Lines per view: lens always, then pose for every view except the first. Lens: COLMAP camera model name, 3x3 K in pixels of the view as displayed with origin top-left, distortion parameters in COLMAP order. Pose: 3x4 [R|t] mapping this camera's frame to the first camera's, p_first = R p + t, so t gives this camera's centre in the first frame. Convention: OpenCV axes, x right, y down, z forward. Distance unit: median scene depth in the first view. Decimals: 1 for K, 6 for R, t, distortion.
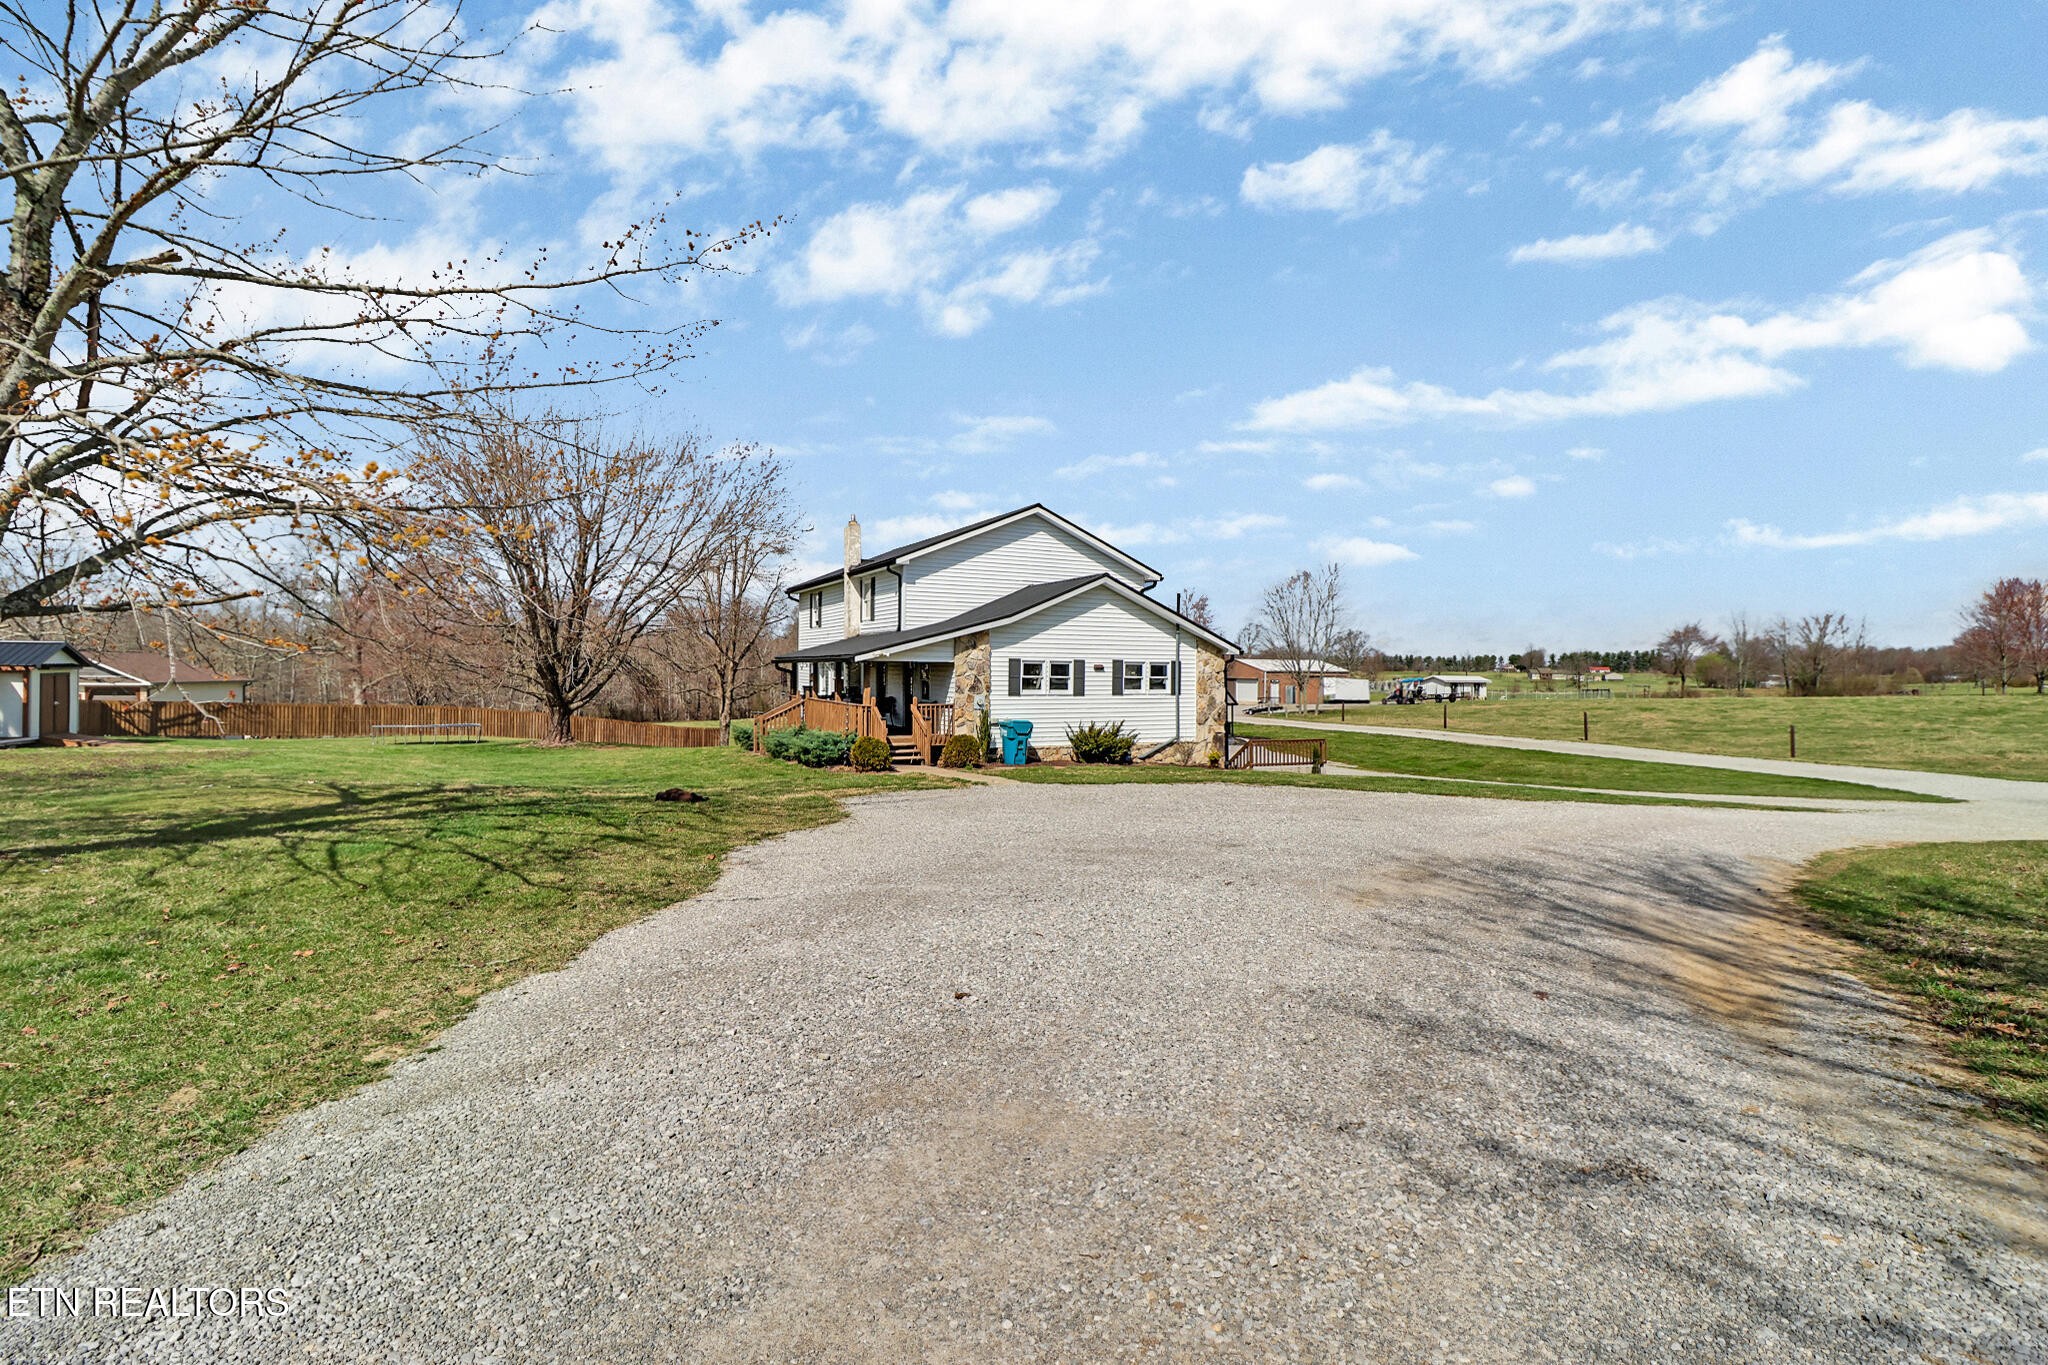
lens RADIAL K [[960.2, 0, 1022.8], [0, 960.2, 690.1], [0, 0, 1]] dist [-0.016378, 0.000768]
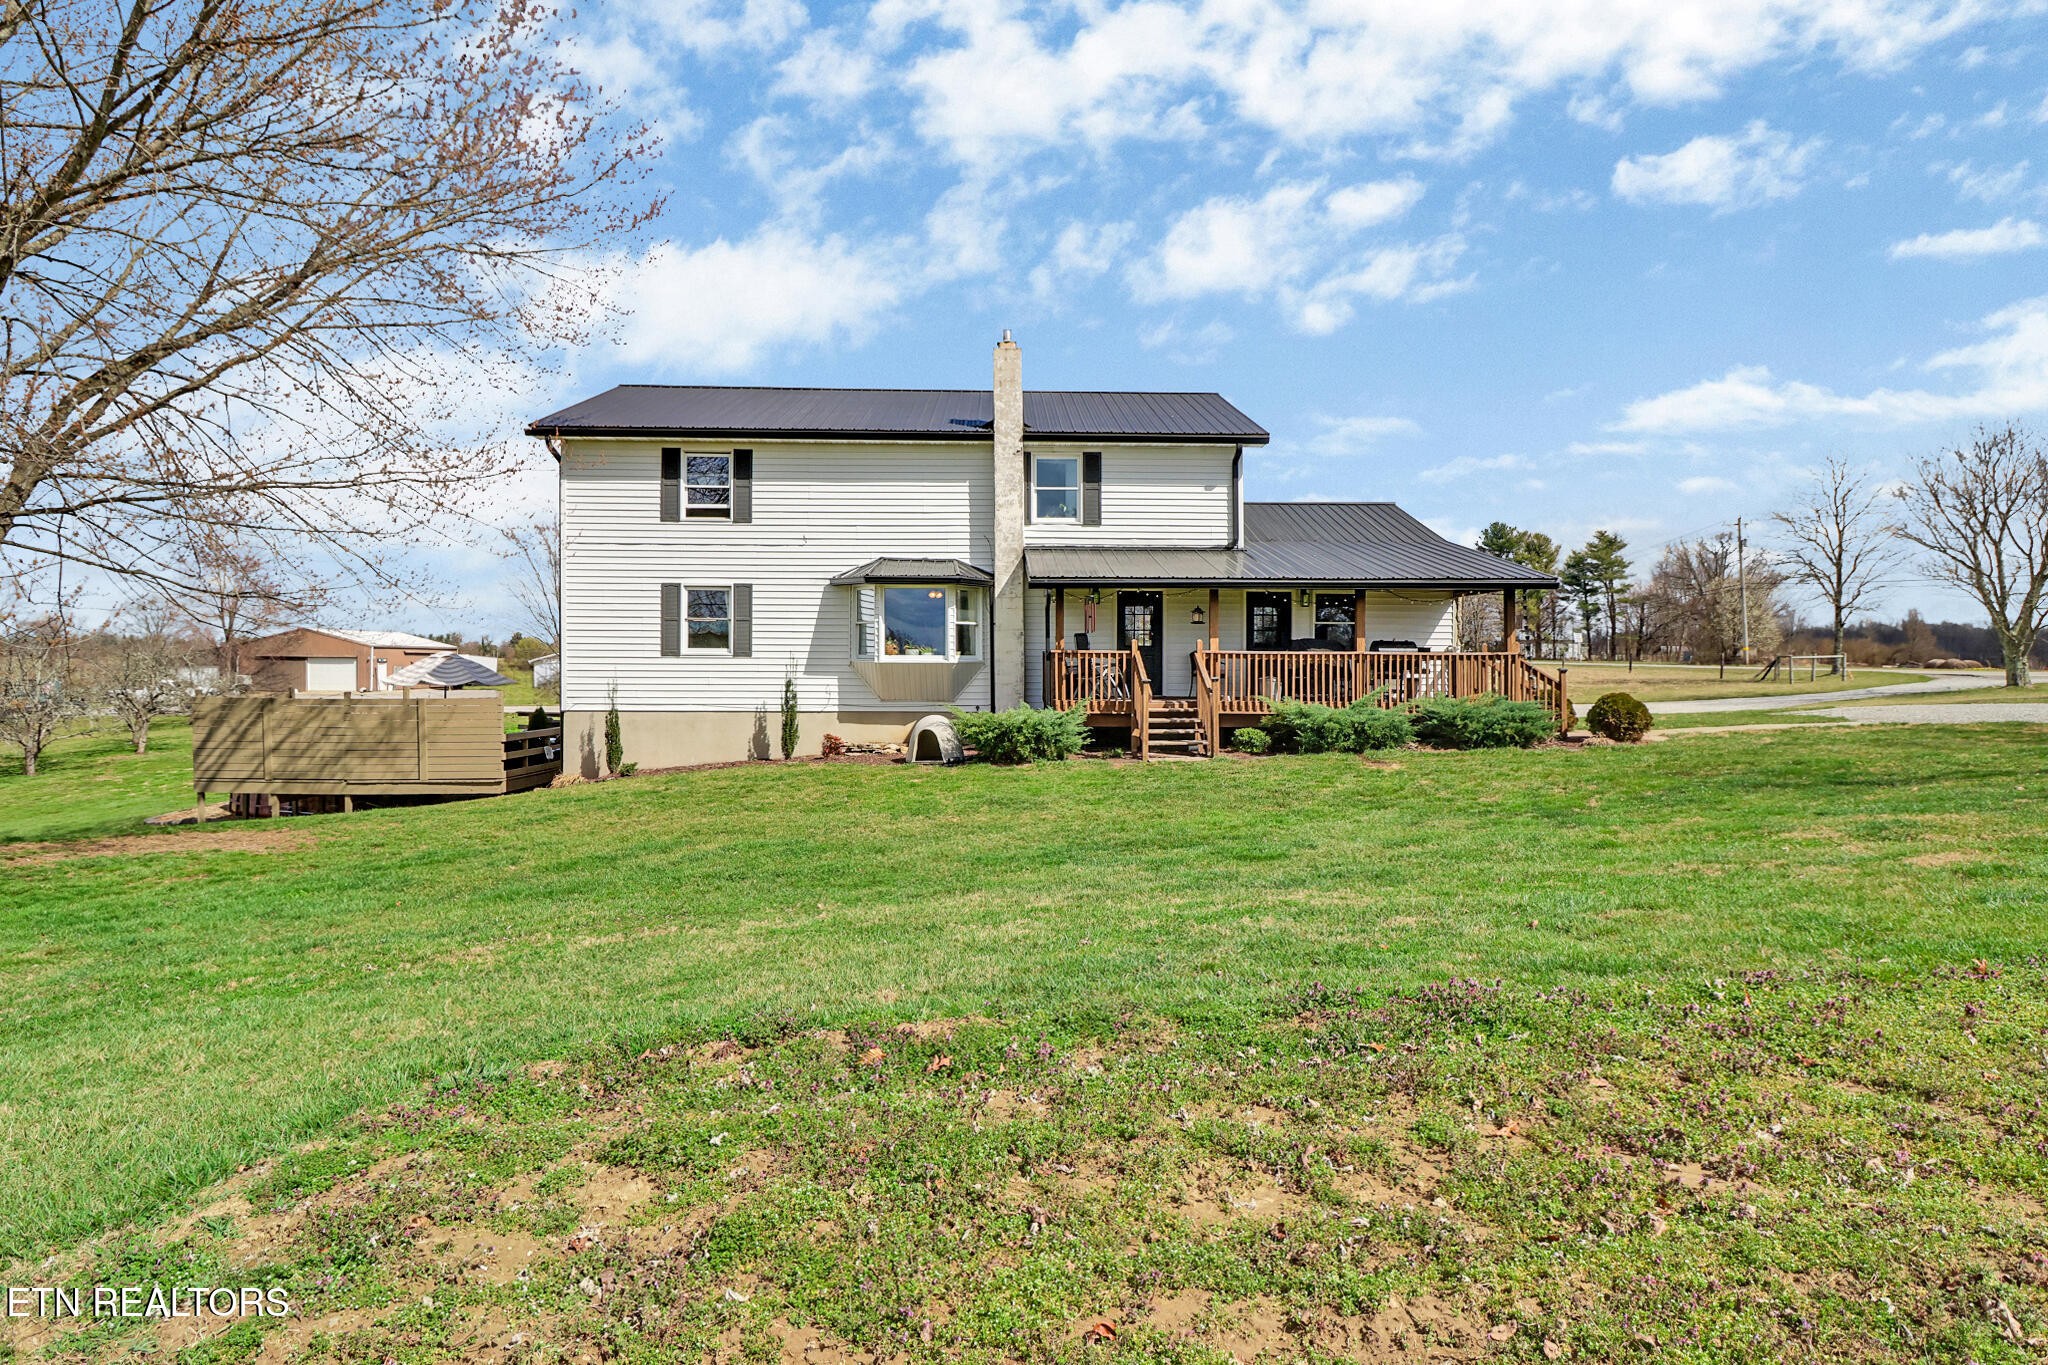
lens RADIAL K [[960.2, 0, 1025.2], [0, 960.2, 674.9], [0, 0, 1]] dist [-0.016378, 0.000768]
pose [[0.999931, -0.000238, -0.011751, -0.355314], [0.000270, 0.999996, 0.002697, -0.027926], [0.011750, -0.002700, 0.999927, 0.028469]]
